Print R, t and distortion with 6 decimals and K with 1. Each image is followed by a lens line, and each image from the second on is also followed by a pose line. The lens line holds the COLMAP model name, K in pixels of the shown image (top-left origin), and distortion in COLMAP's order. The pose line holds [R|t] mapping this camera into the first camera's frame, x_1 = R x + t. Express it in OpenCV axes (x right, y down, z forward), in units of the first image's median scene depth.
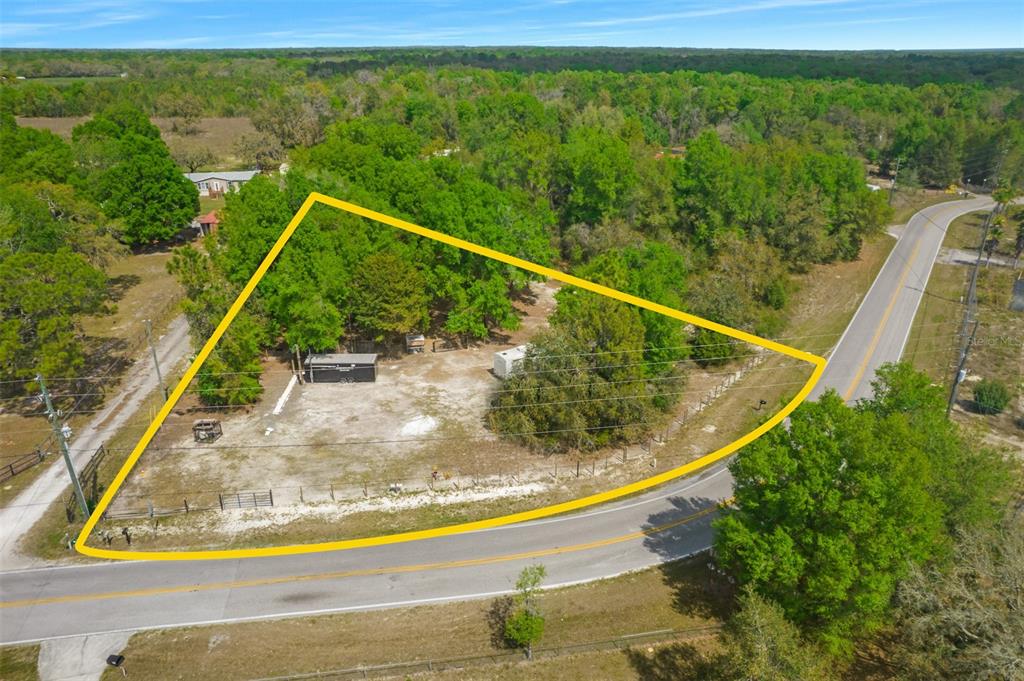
lens RADIAL K [[692.5, 0, 512.0], [0, 692.5, 340.5], [0, 0, 1]] dist [-0.086502, 0.081710]
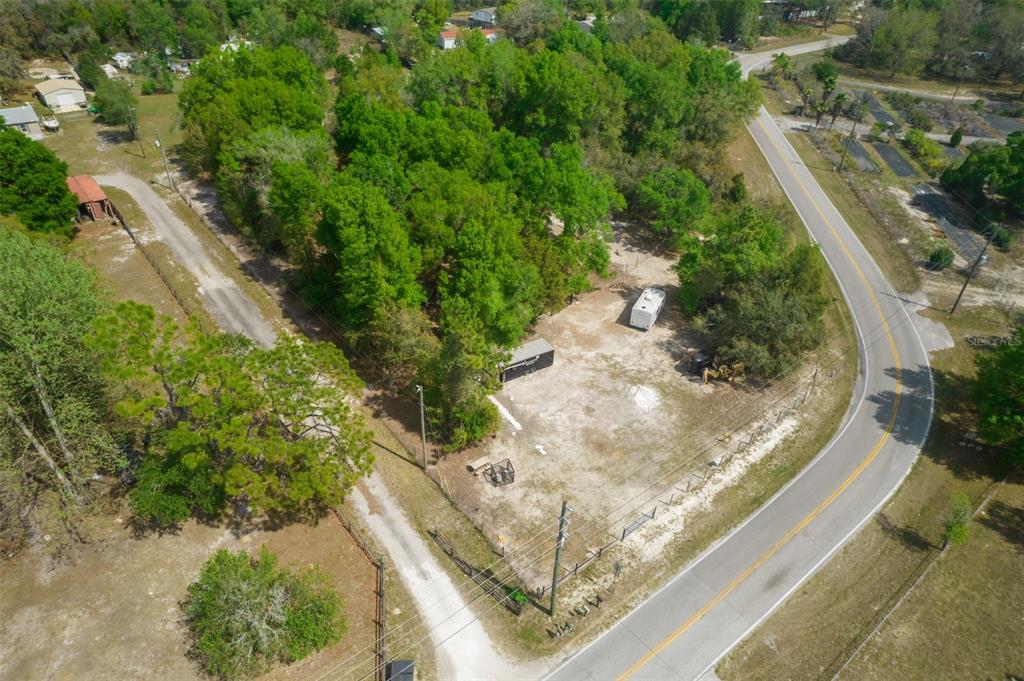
lens RADIAL K [[662.5, 0, 512.0], [0, 662.5, 340.5], [0, 0, 1]] dist [-0.083909, 0.080138]
pose [[0.869936, -0.273802, 0.410175, -1.044897], [0.166014, 0.945766, 0.279224, -0.424461], [-0.464382, -0.174812, 0.868211, 0.261907]]
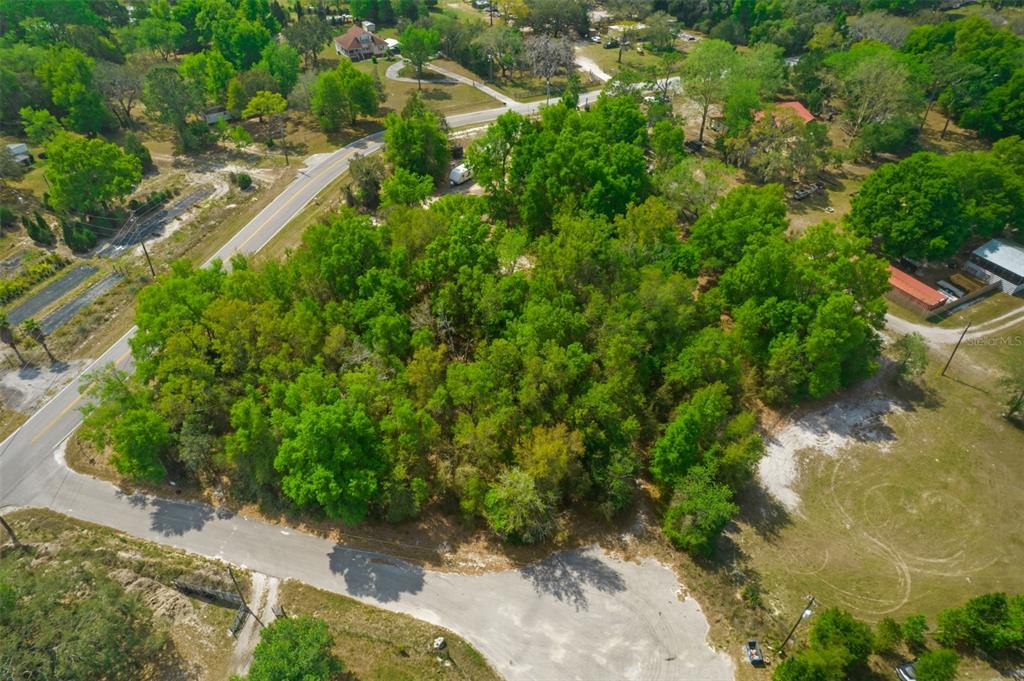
lens RADIAL K [[662.5, 0, 512.0], [0, 662.5, 340.5], [0, 0, 1]] dist [-0.083909, 0.080138]
pose [[-0.934180, 0.210917, -0.287789, 0.890213], [-0.158951, 0.476110, 0.864901, -2.334590], [0.319442, 0.853717, -0.411247, 3.708659]]
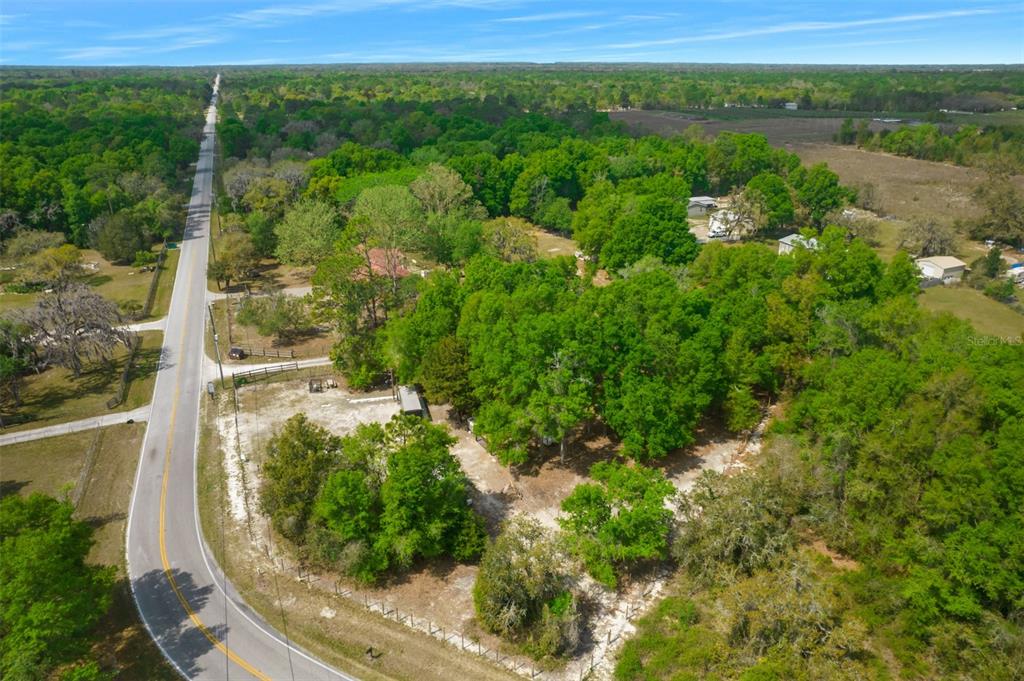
lens RADIAL K [[692.5, 0, 512.0], [0, 692.5, 340.5], [0, 0, 1]] dist [-0.086502, 0.081710]
pose [[0.230176, 0.369474, -0.900282, 1.494248], [-0.383336, 0.884748, 0.265091, -0.784761], [0.894468, 0.284093, 0.345281, 1.106385]]
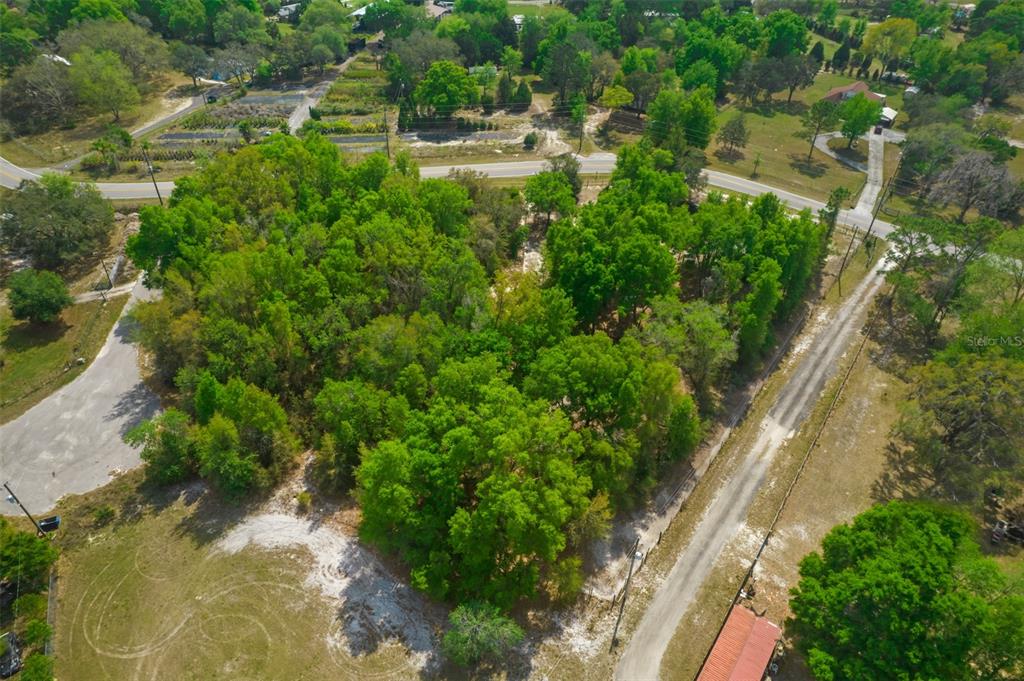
lens RADIAL K [[662.5, 0, 512.0], [0, 662.5, 340.5], [0, 0, 1]] dist [-0.083909, 0.080138]
pose [[-0.691056, -0.459448, 0.557987, -1.400892], [0.269393, 0.552638, 0.788682, -2.123097], [-0.670723, 0.695341, -0.258132, 3.182661]]
